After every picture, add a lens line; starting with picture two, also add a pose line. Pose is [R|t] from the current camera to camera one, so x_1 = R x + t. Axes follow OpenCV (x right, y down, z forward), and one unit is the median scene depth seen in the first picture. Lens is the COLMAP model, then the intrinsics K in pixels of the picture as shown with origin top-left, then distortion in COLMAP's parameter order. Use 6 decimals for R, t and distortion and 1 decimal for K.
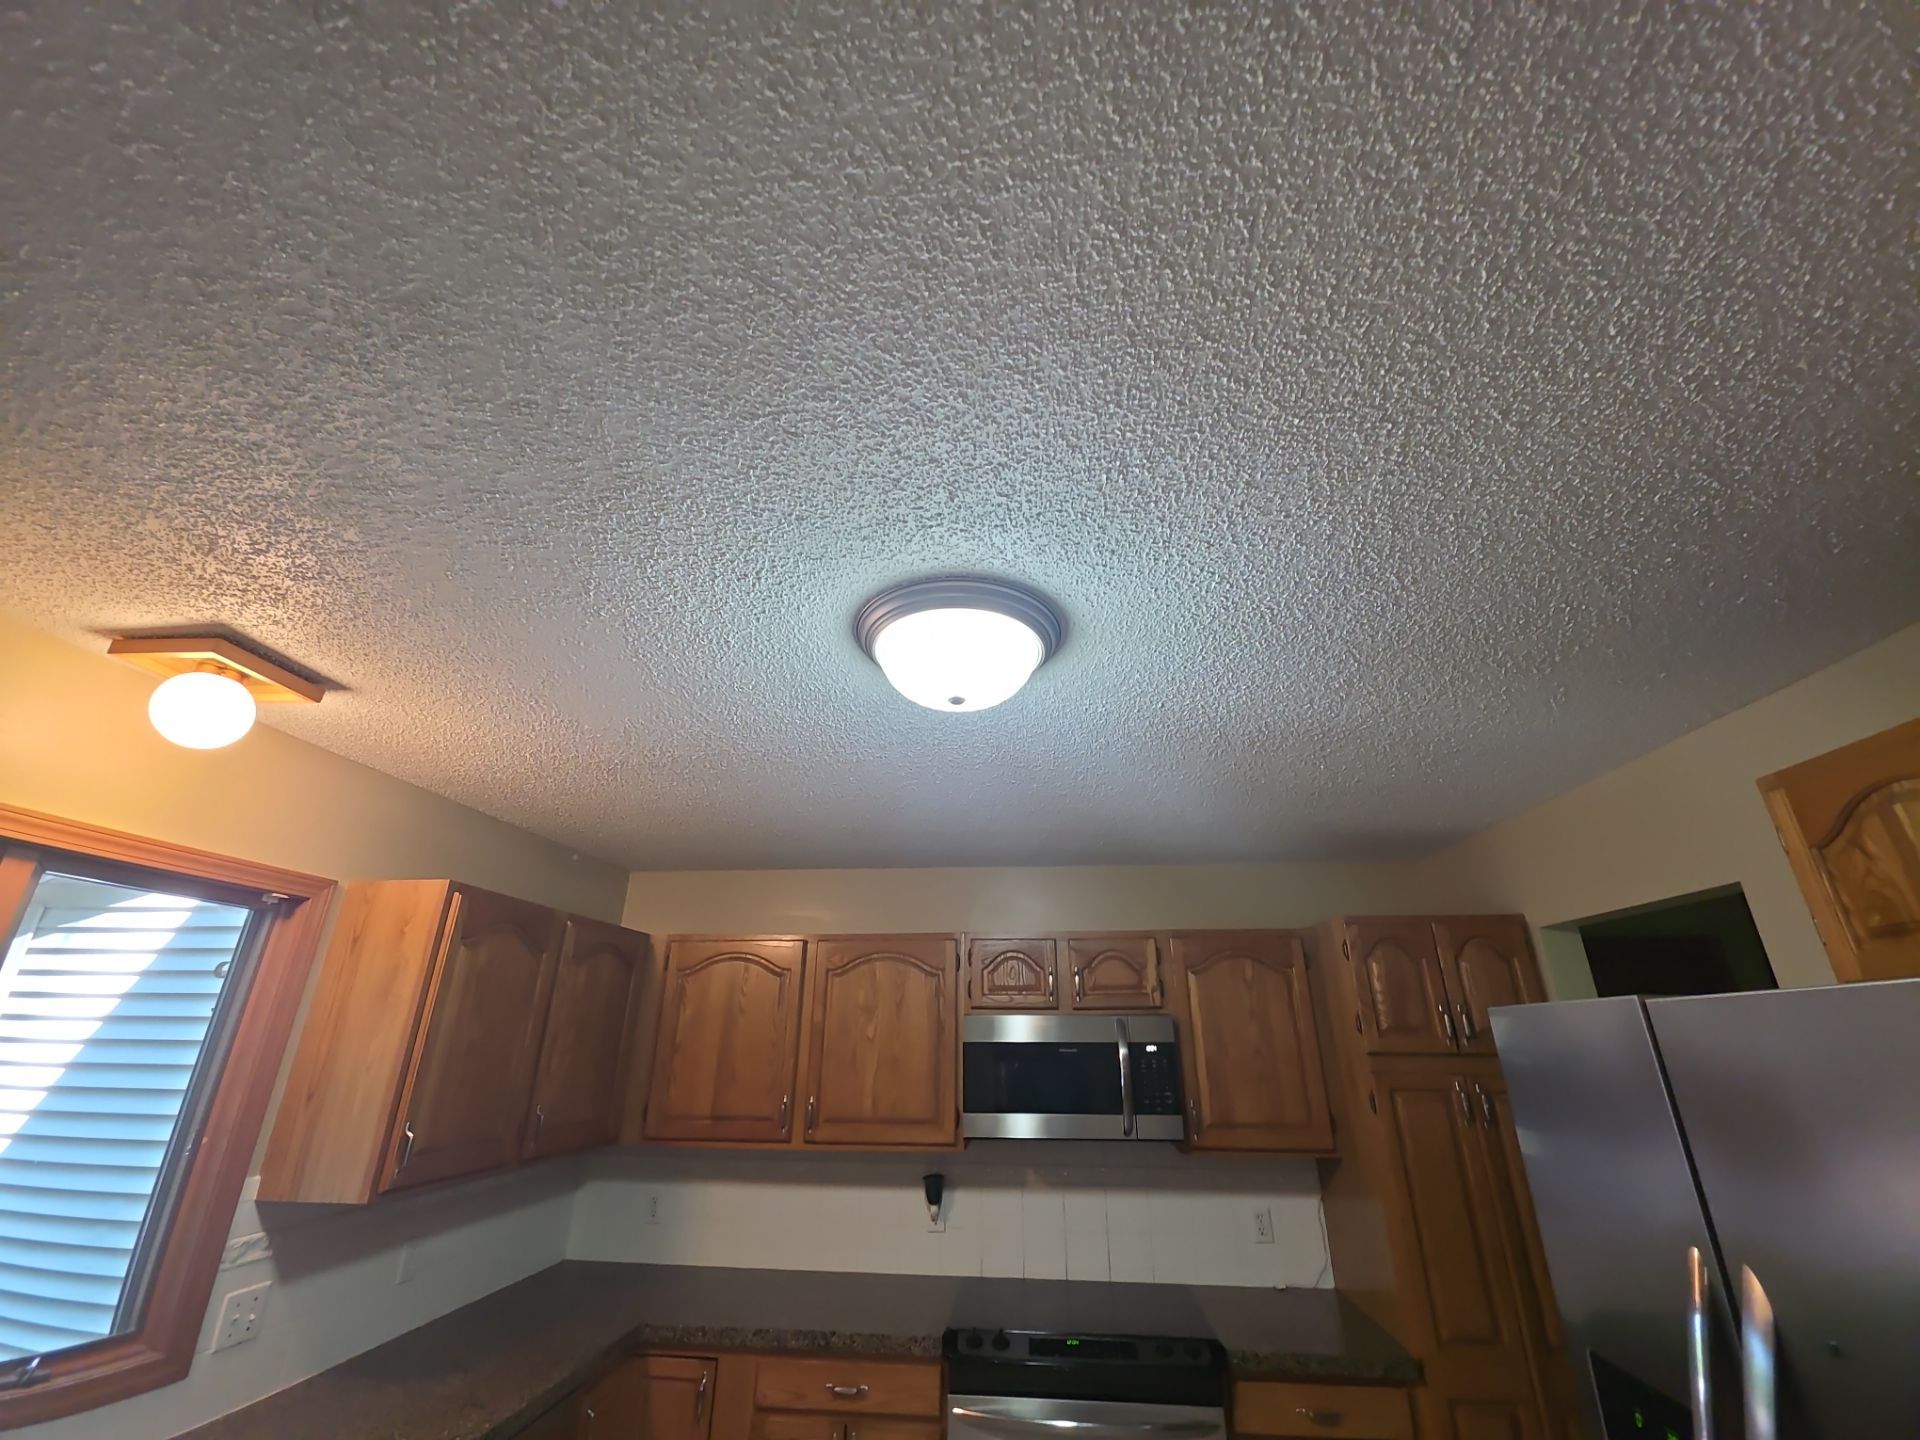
lens RADIAL K [[756.7, 0, 955.0], [0, 756.7, 722.1], [0, 0, 1]] dist [0.006305, -0.006828]
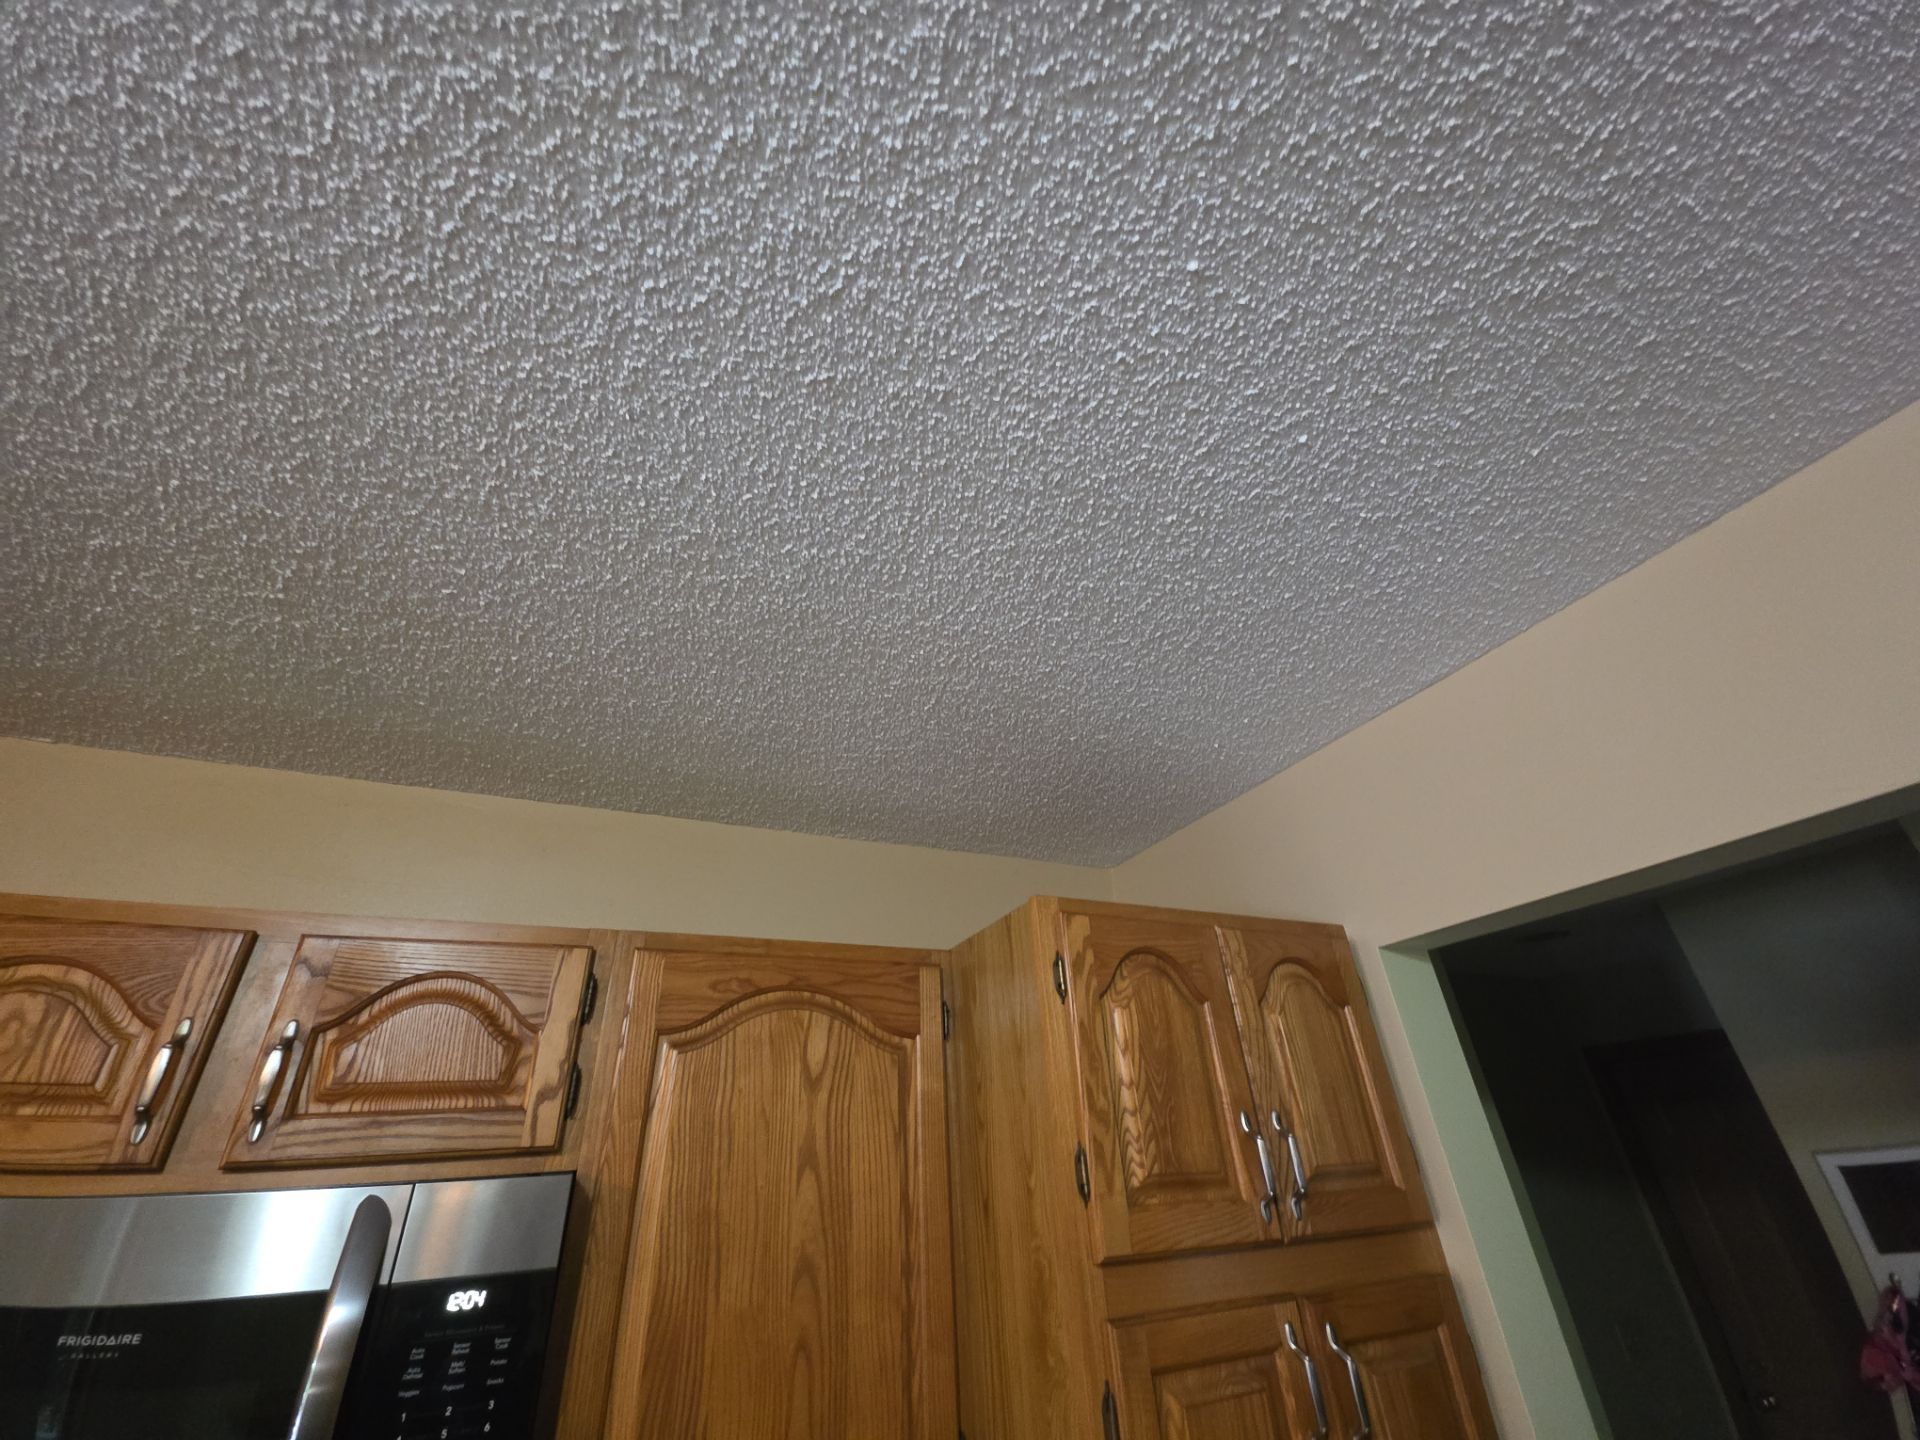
lens RADIAL K [[756.7, 0, 955.0], [0, 756.7, 722.1], [0, 0, 1]] dist [0.006305, -0.006828]
pose [[0.856701, 0.219401, 0.466826, 0.244739], [-0.144460, 0.970865, -0.191185, 0.249517], [-0.495172, 0.096351, 0.863436, 0.652726]]
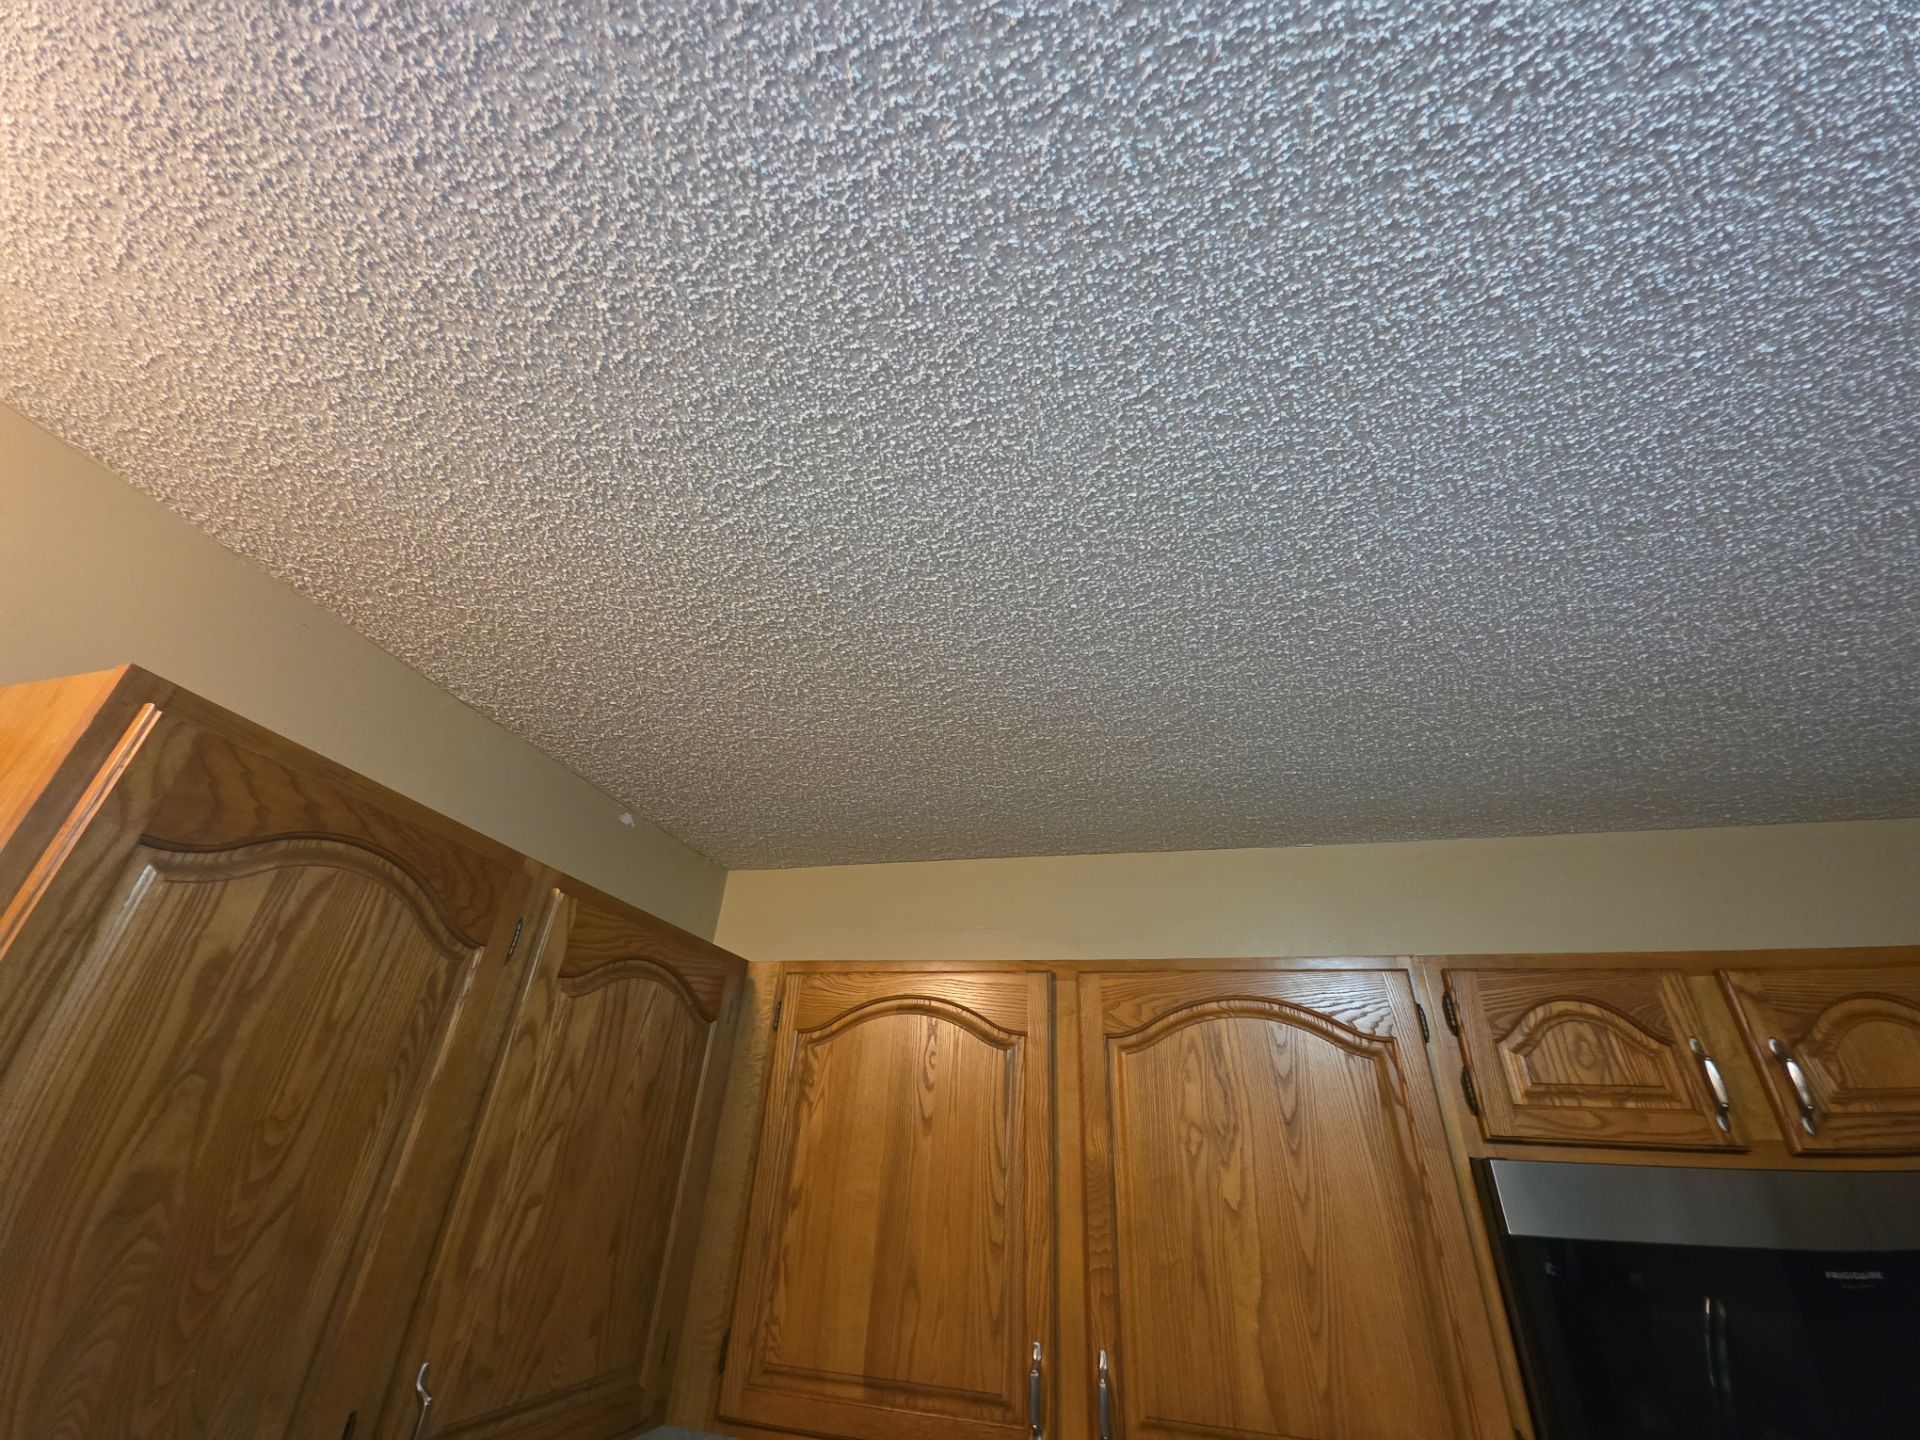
lens RADIAL K [[756.7, 0, 955.0], [0, 756.7, 722.1], [0, 0, 1]] dist [0.006305, -0.006828]
pose [[0.983324, -0.047507, -0.175548, -0.193816], [0.023345, 0.990266, -0.137219, 0.229708], [0.180358, 0.130833, 0.974861, 0.588334]]
